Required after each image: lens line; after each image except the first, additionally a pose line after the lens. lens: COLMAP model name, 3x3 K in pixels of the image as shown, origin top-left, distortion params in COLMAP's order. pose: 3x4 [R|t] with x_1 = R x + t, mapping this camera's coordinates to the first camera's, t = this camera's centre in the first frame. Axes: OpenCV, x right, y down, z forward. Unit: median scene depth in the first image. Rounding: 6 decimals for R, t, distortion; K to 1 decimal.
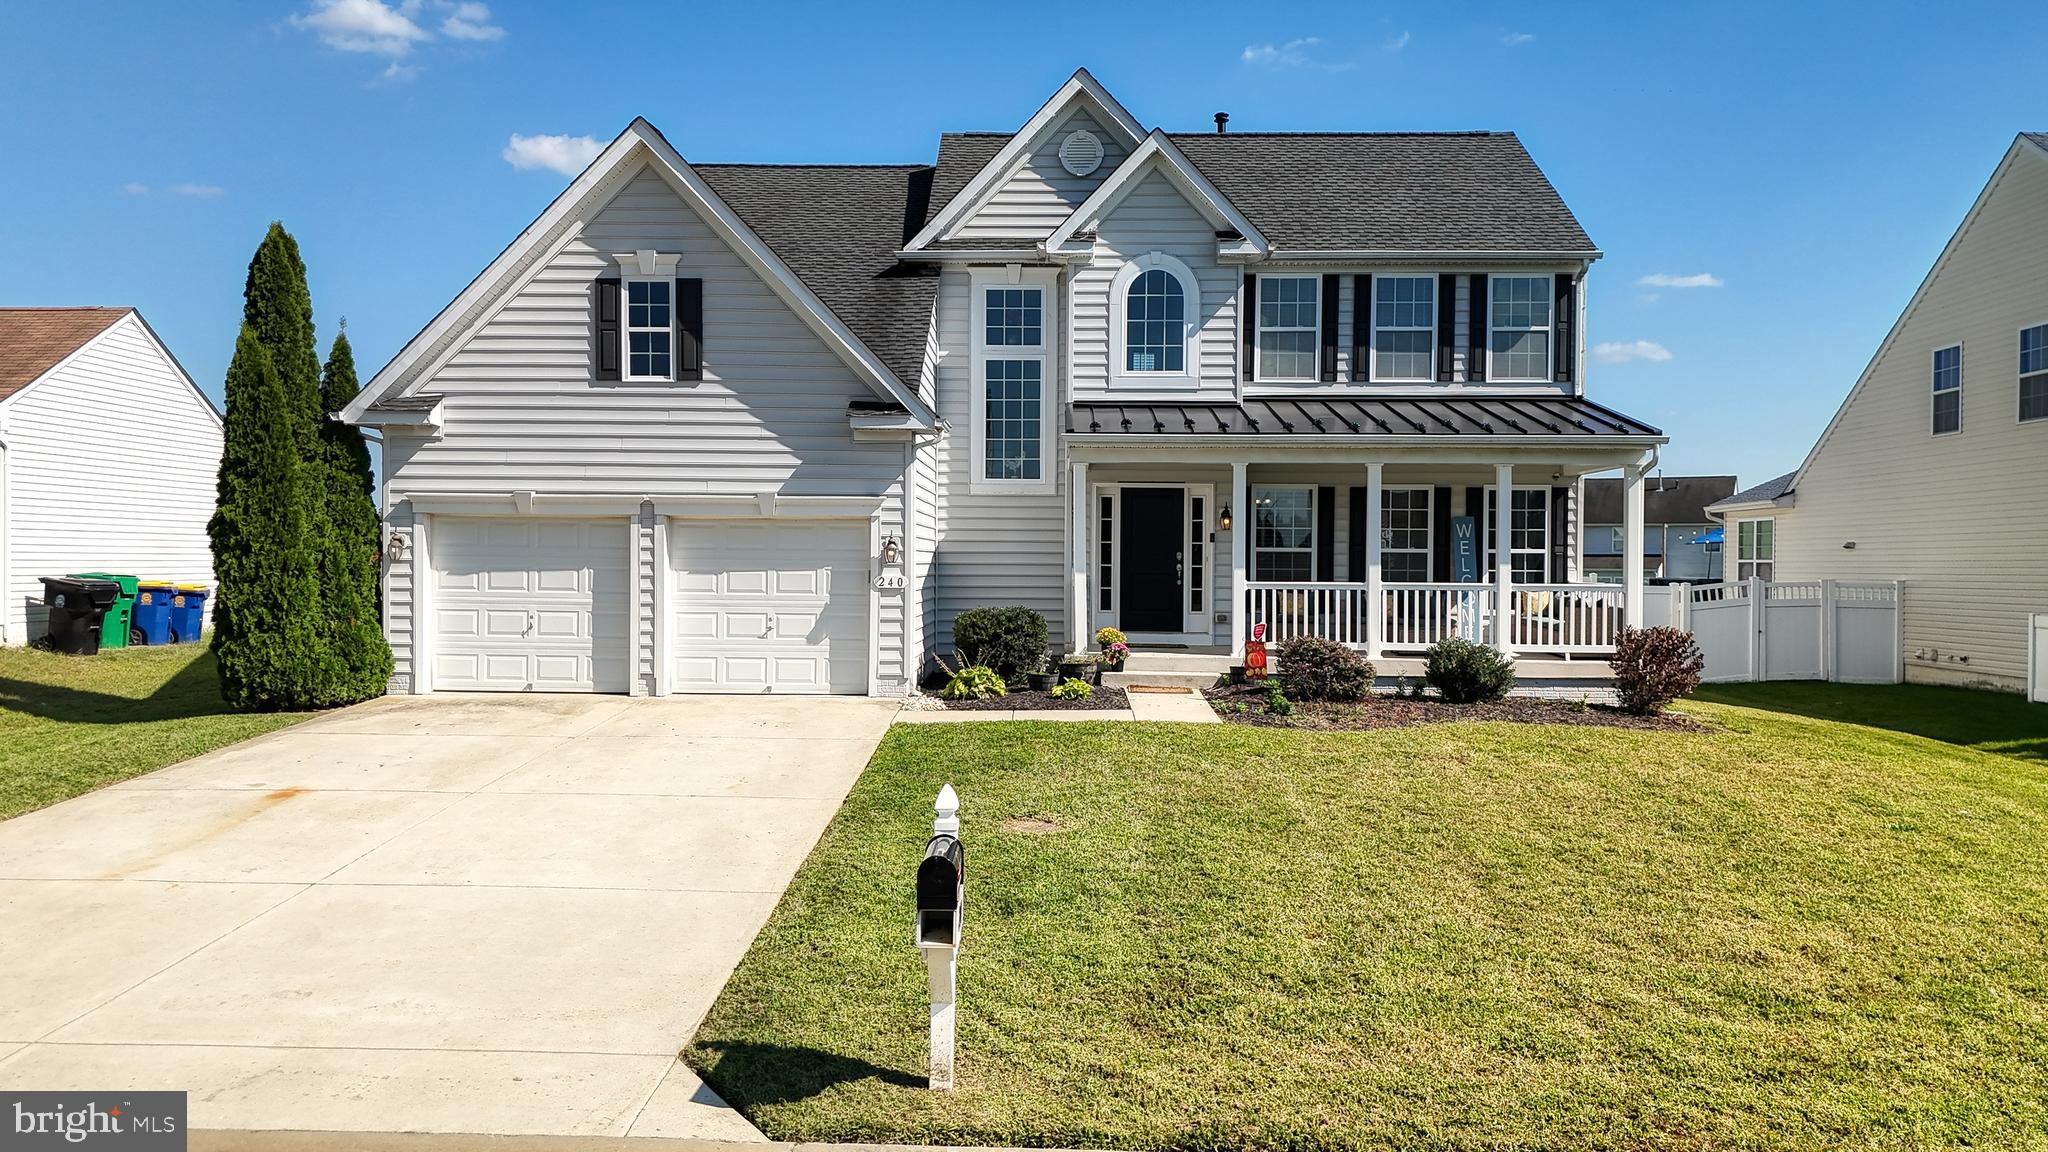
lens RADIAL K [[1542.7, 0, 1026.7], [0, 1542.7, 583.8], [0, 0, 1]] dist [0.098648, -0.143761]
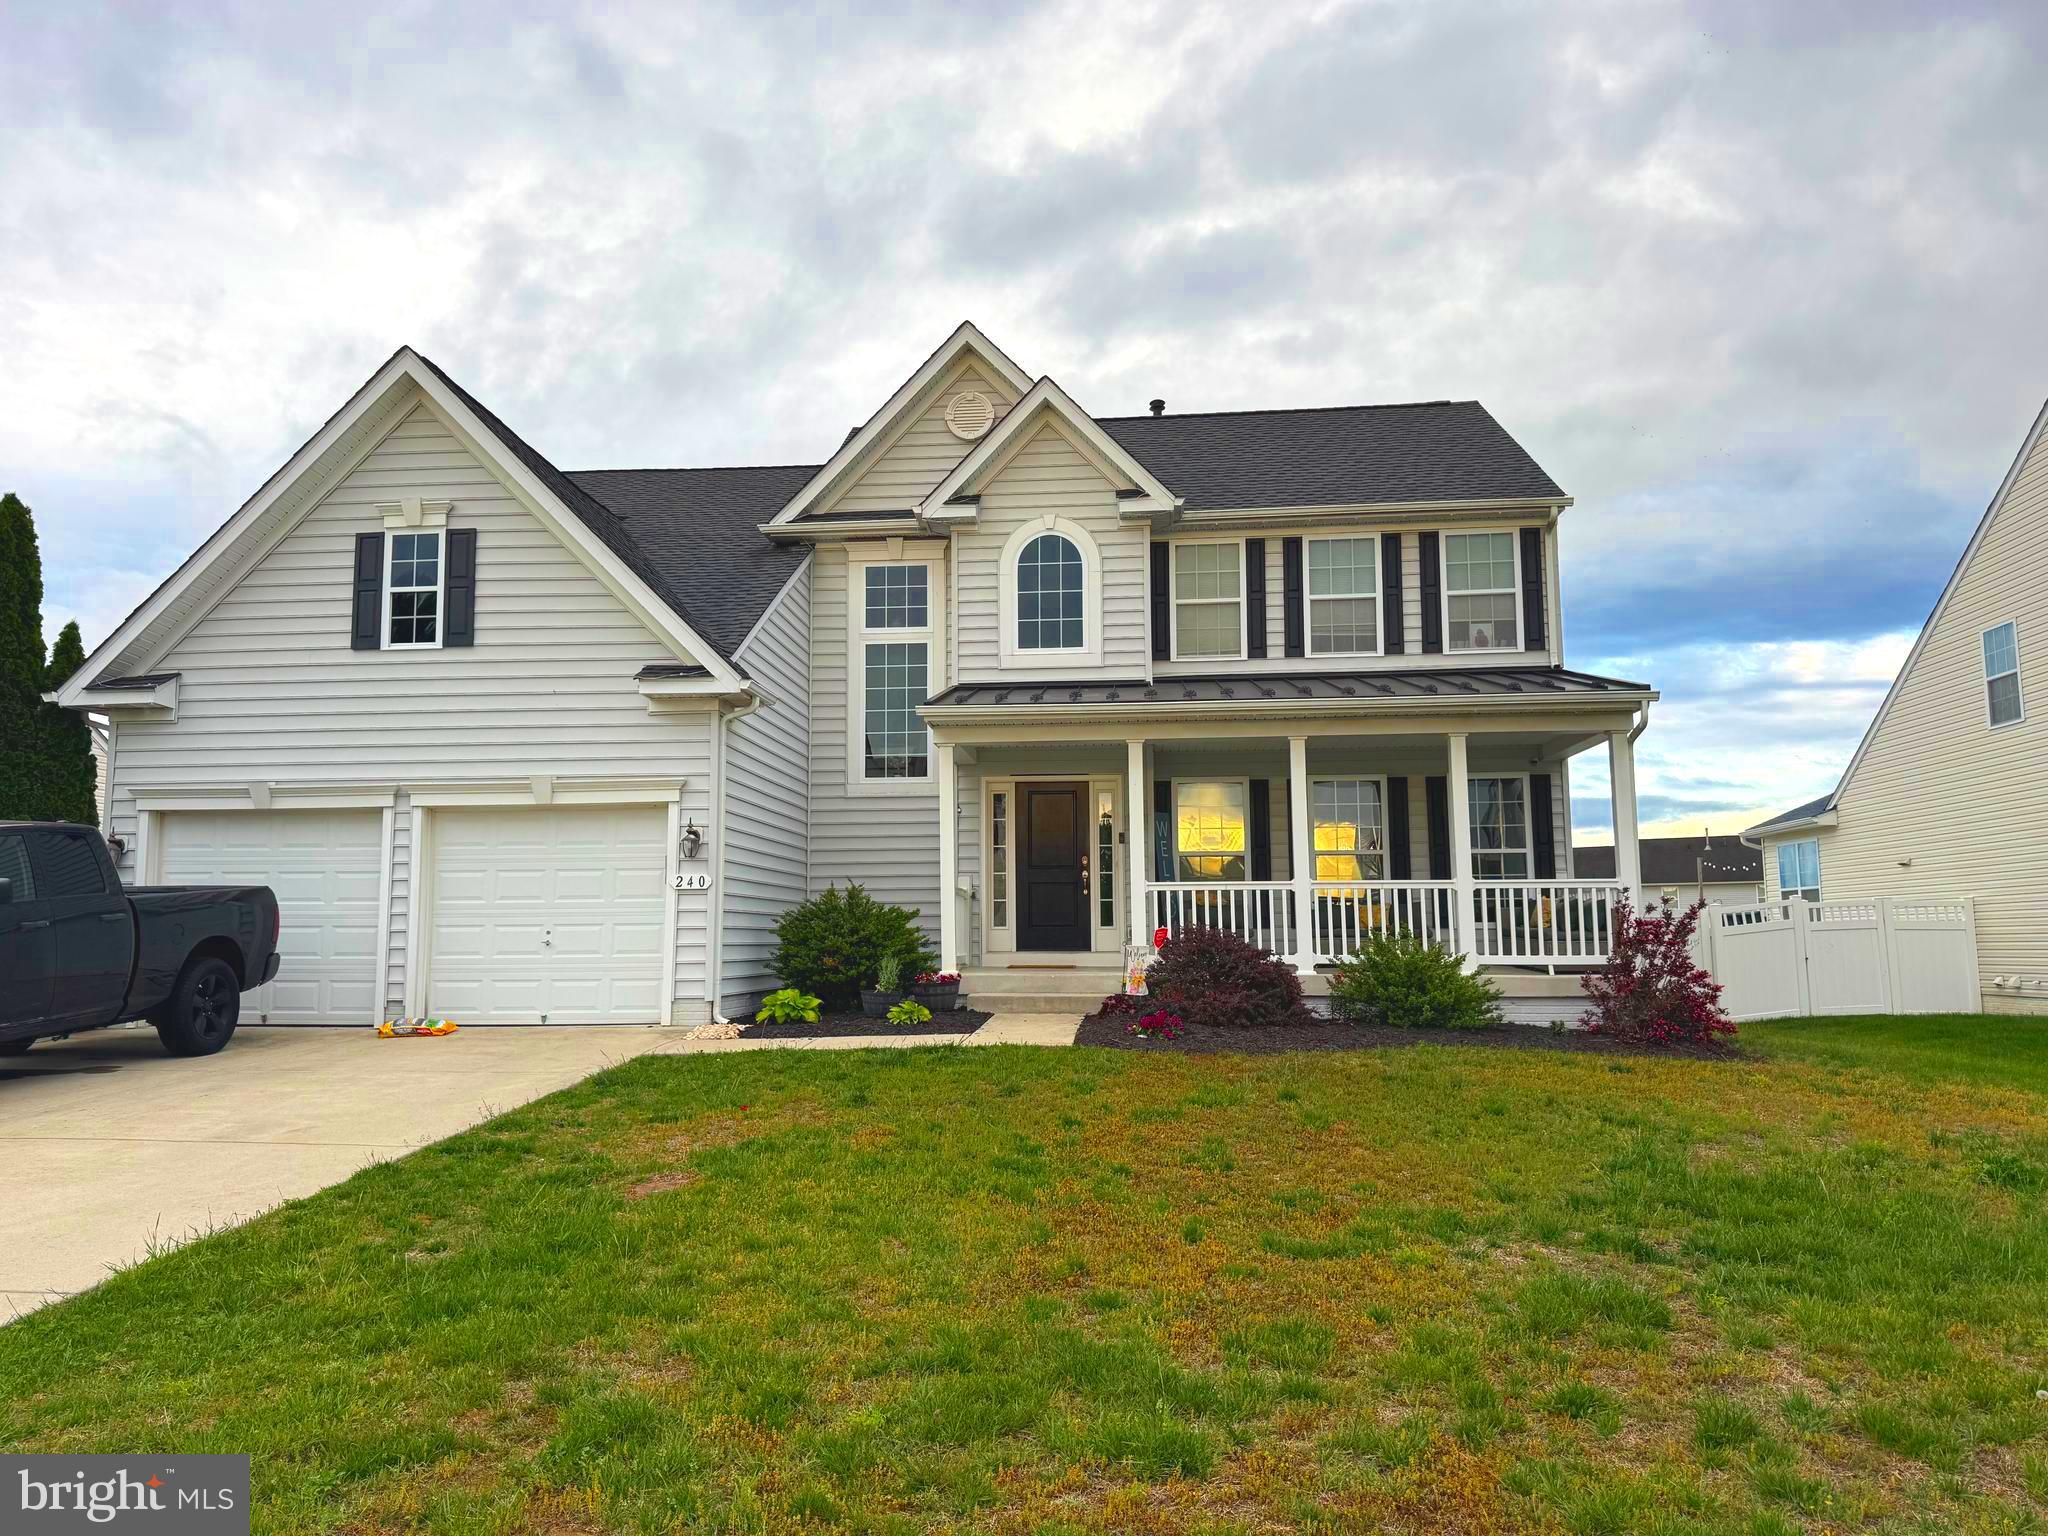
lens RADIAL K [[1437.2, 0, 1013.1], [0, 1437.2, 772.9], [0, 0, 1]] dist [0.141597, -0.228750]
pose [[0.997624, -0.021498, -0.065448, 0.113641], [0.012673, 0.991117, -0.132390, 0.038891], [0.067713, 0.131246, 0.989035, 0.209936]]
